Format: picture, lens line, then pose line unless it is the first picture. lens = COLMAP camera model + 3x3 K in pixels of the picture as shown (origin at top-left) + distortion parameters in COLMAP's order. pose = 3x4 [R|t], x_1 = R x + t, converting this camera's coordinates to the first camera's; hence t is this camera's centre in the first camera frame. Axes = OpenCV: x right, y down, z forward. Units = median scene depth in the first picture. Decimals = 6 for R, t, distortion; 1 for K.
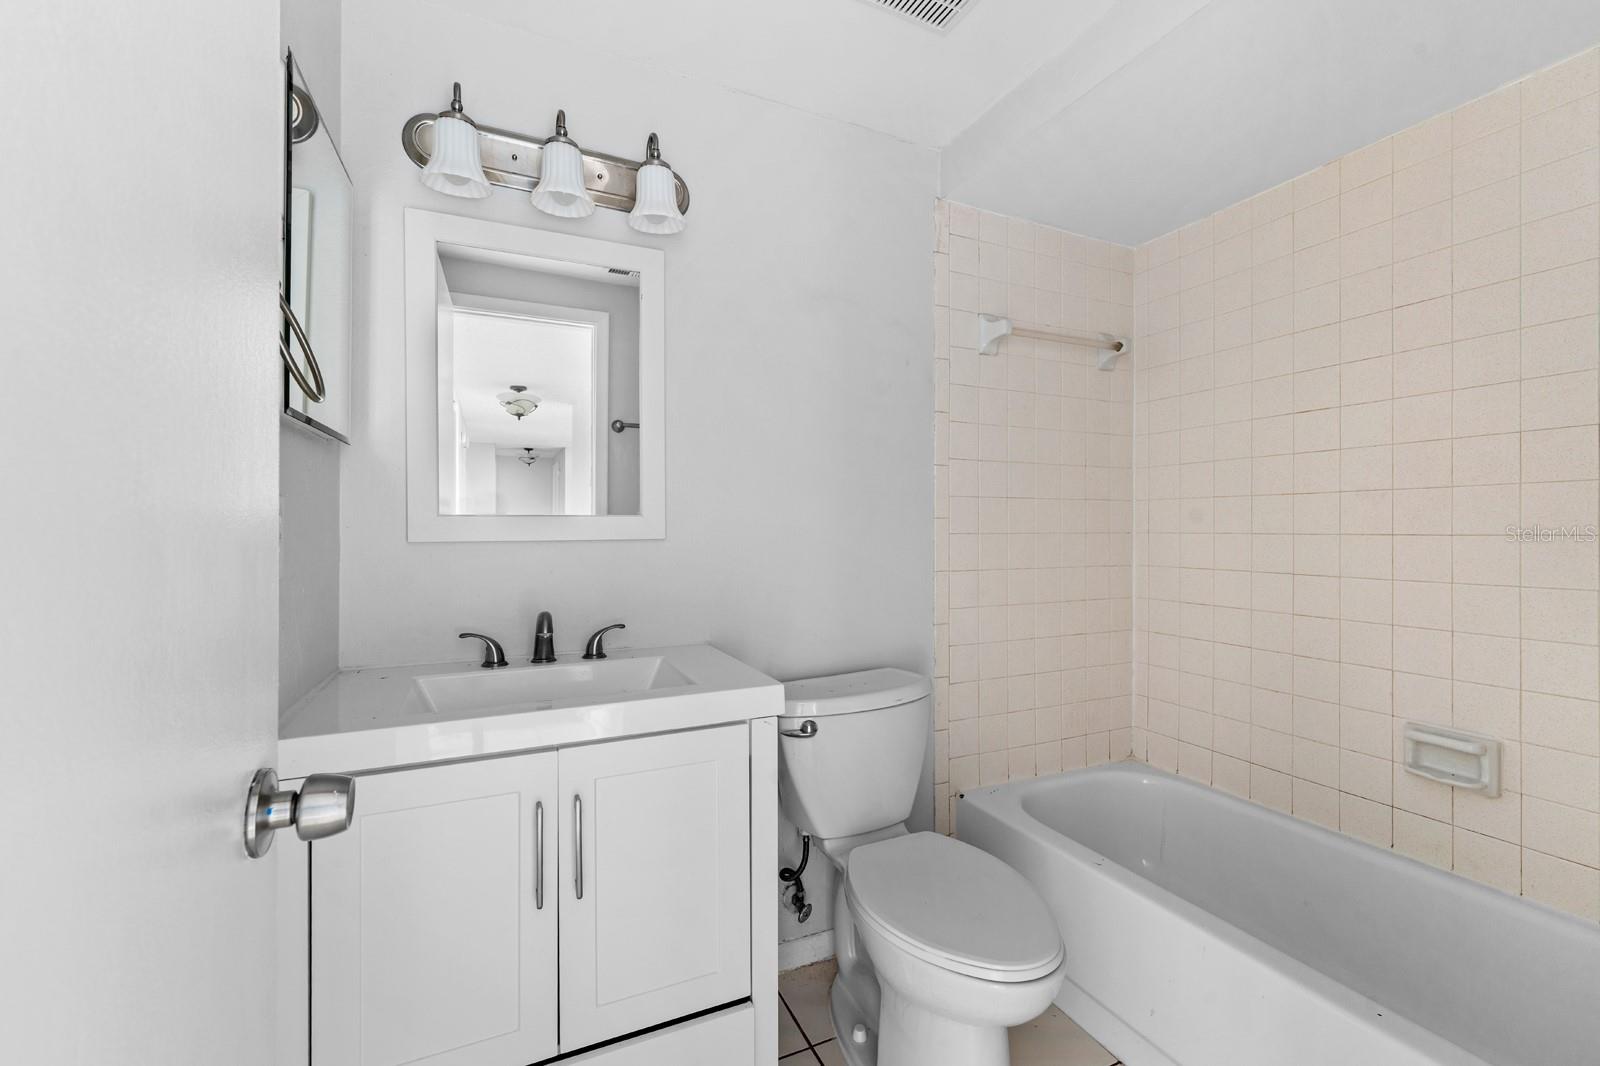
lens RADIAL K [[655.5, 0, 799.0], [0, 655.5, 528.3], [0, 0, 1]] dist [0.001302, -0.000183]
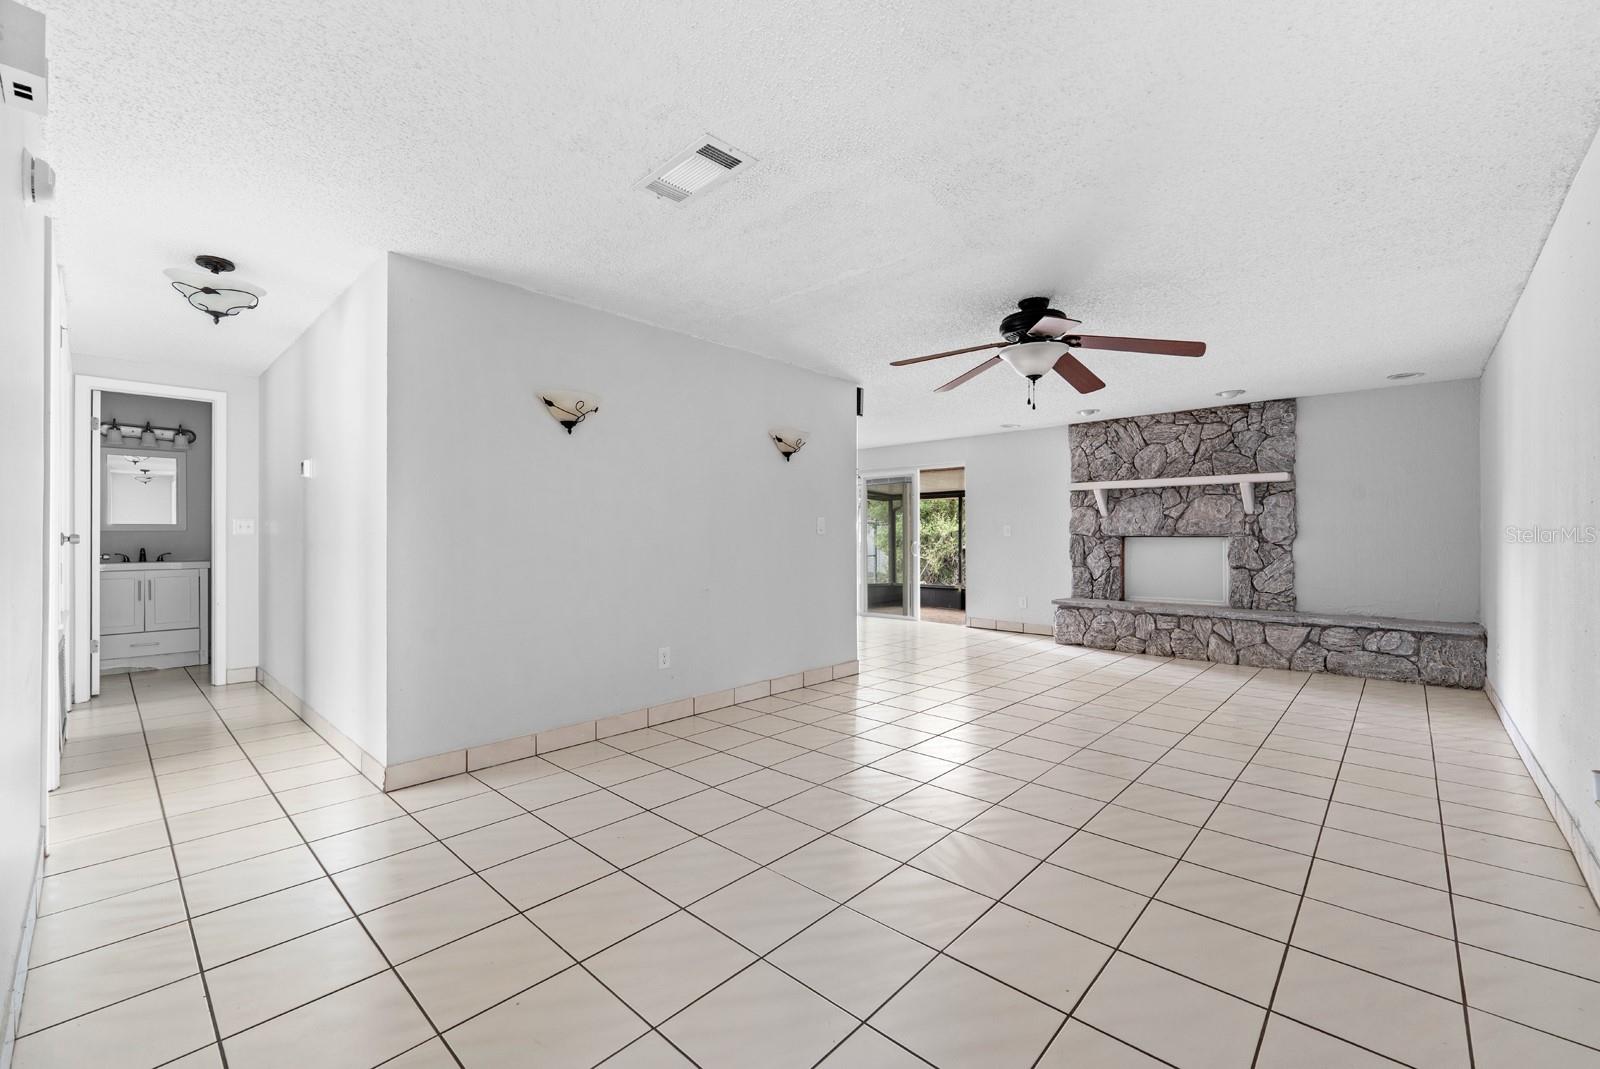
lens RADIAL K [[655.5, 0, 799.5], [0, 655.5, 533.9], [0, 0, 1]] dist [0.001302, -0.000183]
pose [[0.926772, -0.000890, 0.375623, 1.780462], [0.001918, 0.999995, -0.002362, 0.059963], [-0.375619, 0.002910, 0.926769, -4.120388]]
